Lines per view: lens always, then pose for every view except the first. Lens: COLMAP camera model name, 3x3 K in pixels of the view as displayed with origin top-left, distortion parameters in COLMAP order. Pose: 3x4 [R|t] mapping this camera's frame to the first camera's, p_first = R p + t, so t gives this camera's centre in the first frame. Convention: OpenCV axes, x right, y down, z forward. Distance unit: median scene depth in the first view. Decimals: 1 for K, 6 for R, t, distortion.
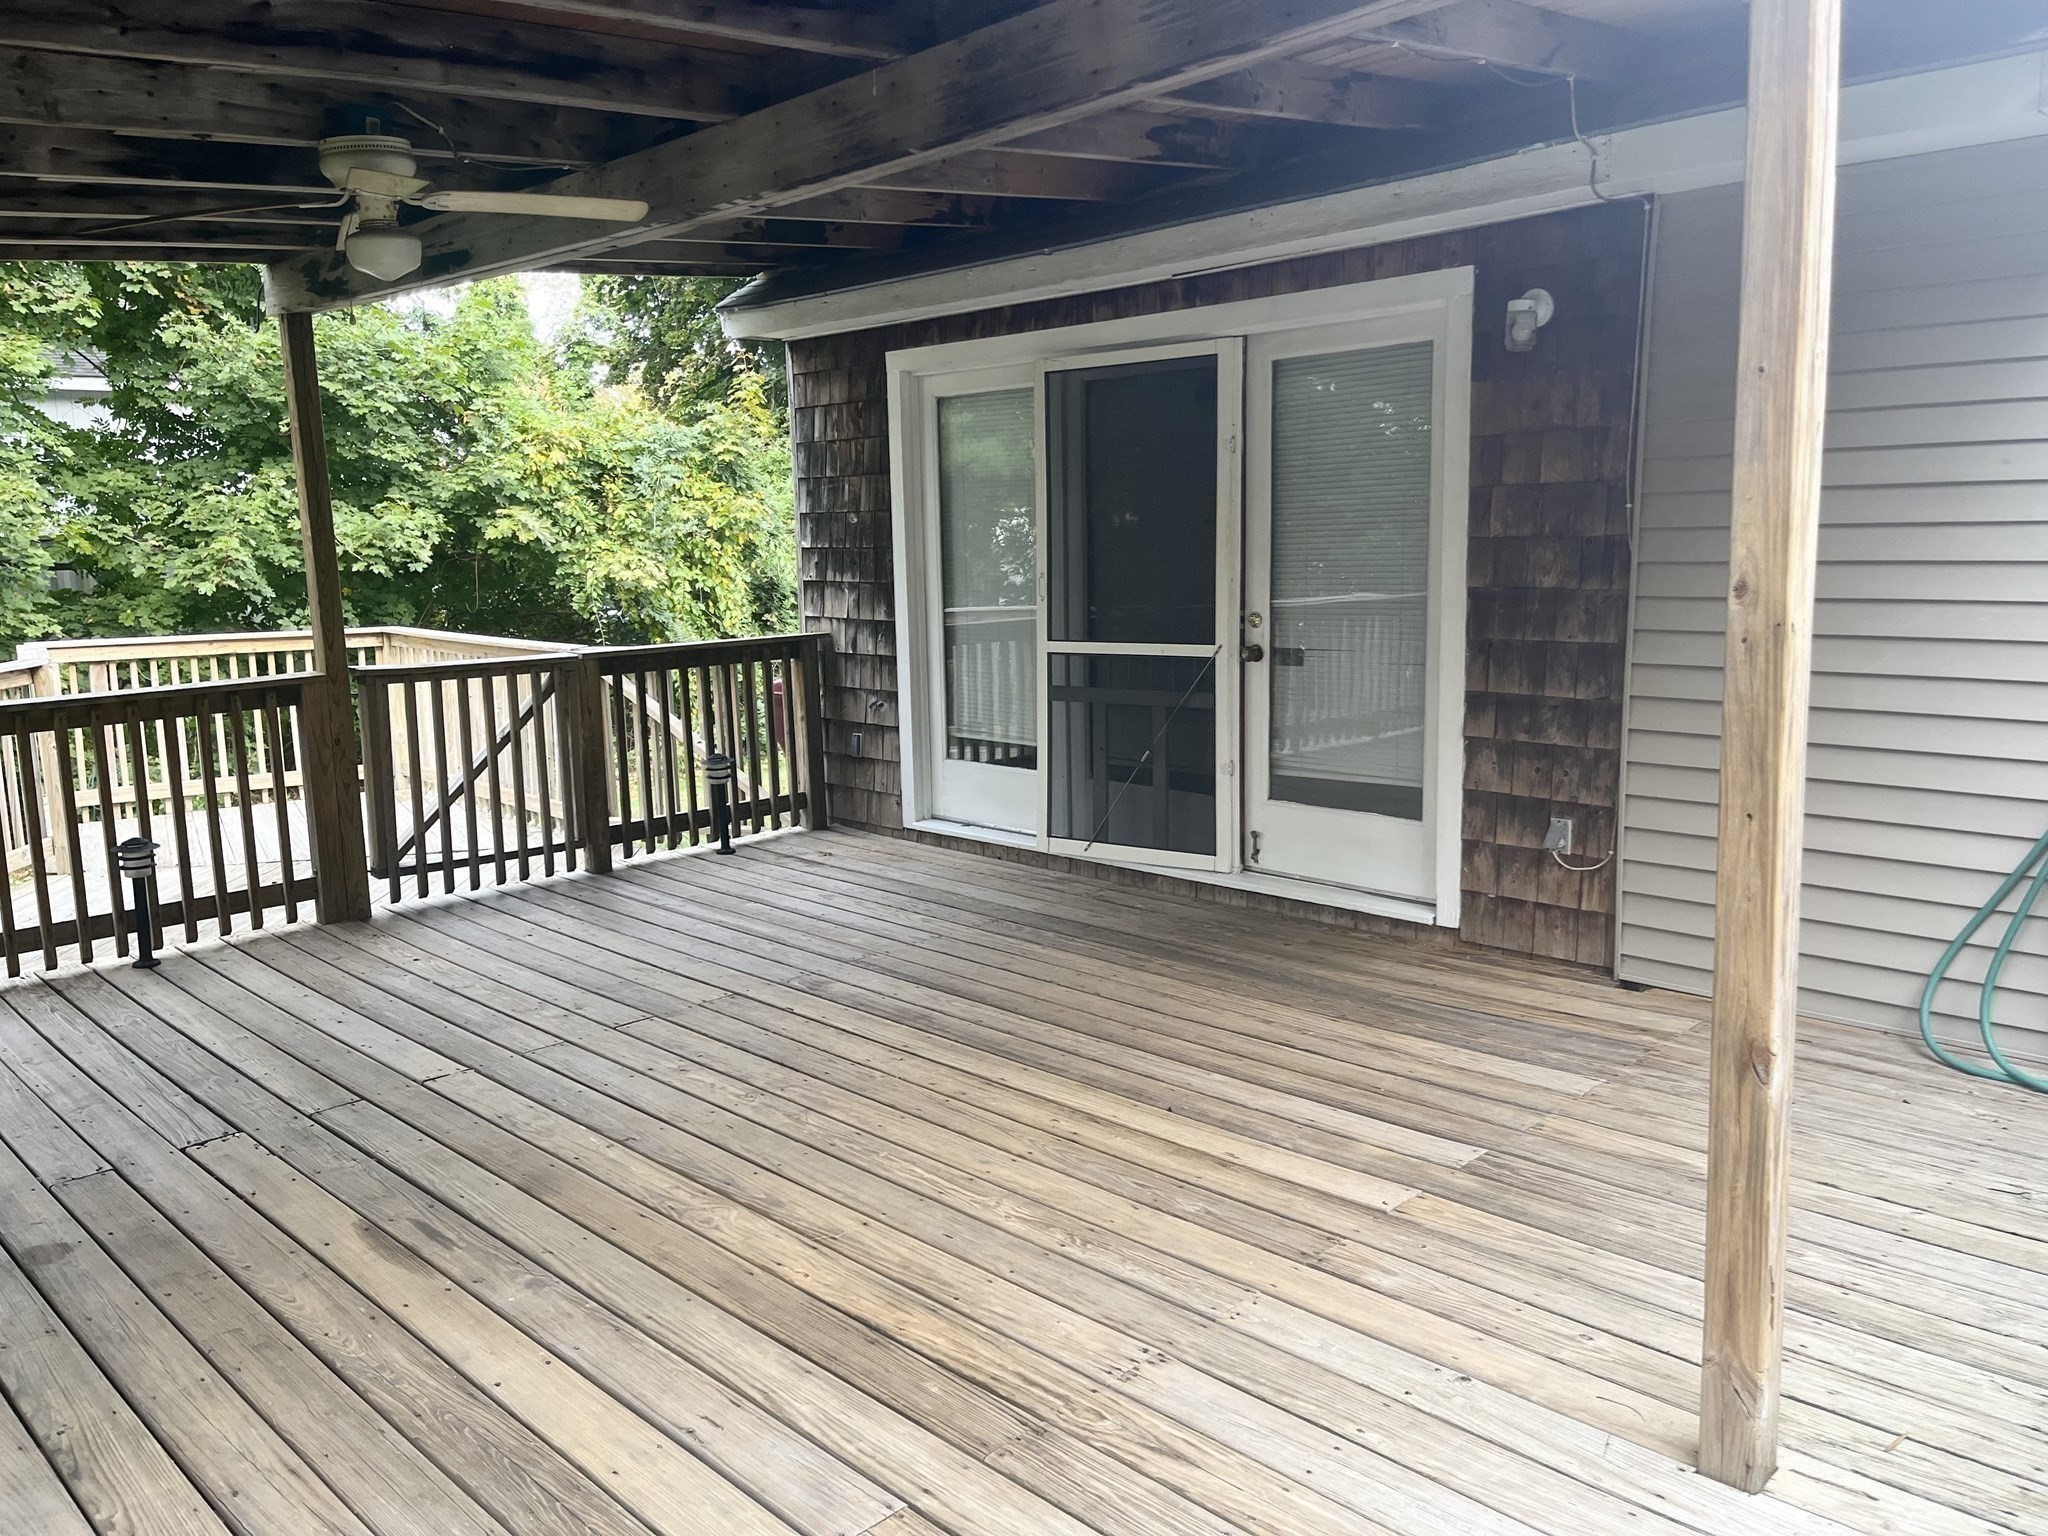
lens RADIAL K [[1548.9, 0, 1043.6], [0, 1548.9, 762.1], [0, 0, 1]] dist [0.095610, -0.180929]
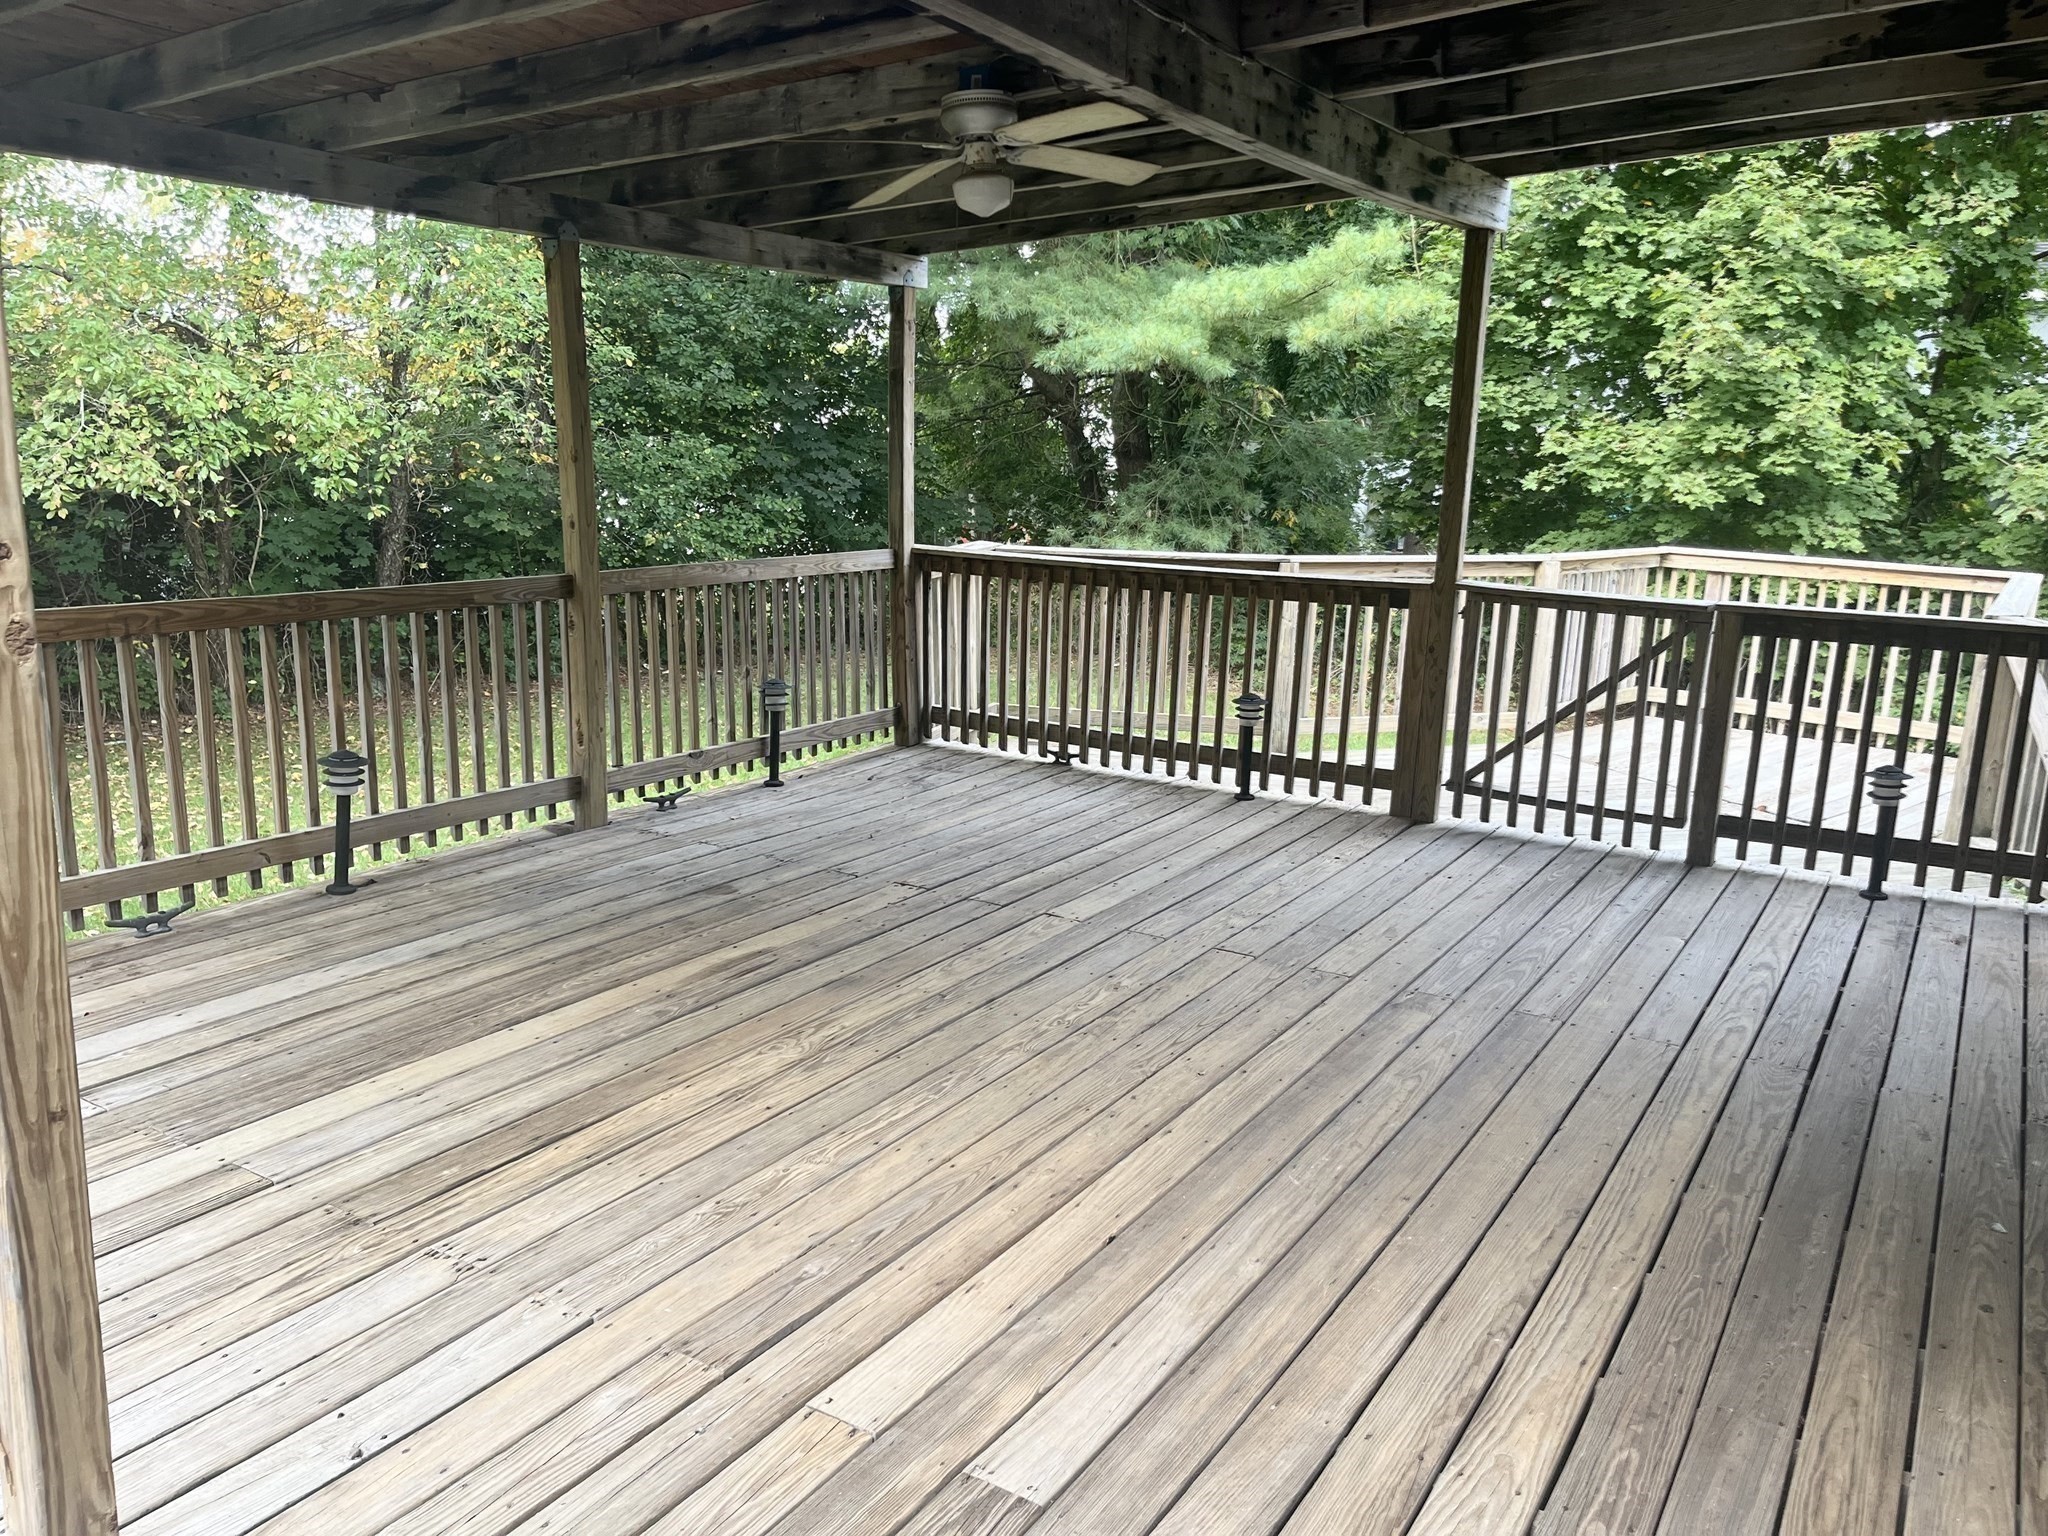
lens RADIAL K [[1548.9, 0, 1043.6], [0, 1548.9, 762.1], [0, 0, 1]] dist [0.095610, -0.180929]
pose [[0.225195, 0.227112, -0.947474, 0.537602], [-0.180896, 0.965291, 0.188387, -0.098218], [0.957373, 0.128970, 0.258462, 0.546219]]
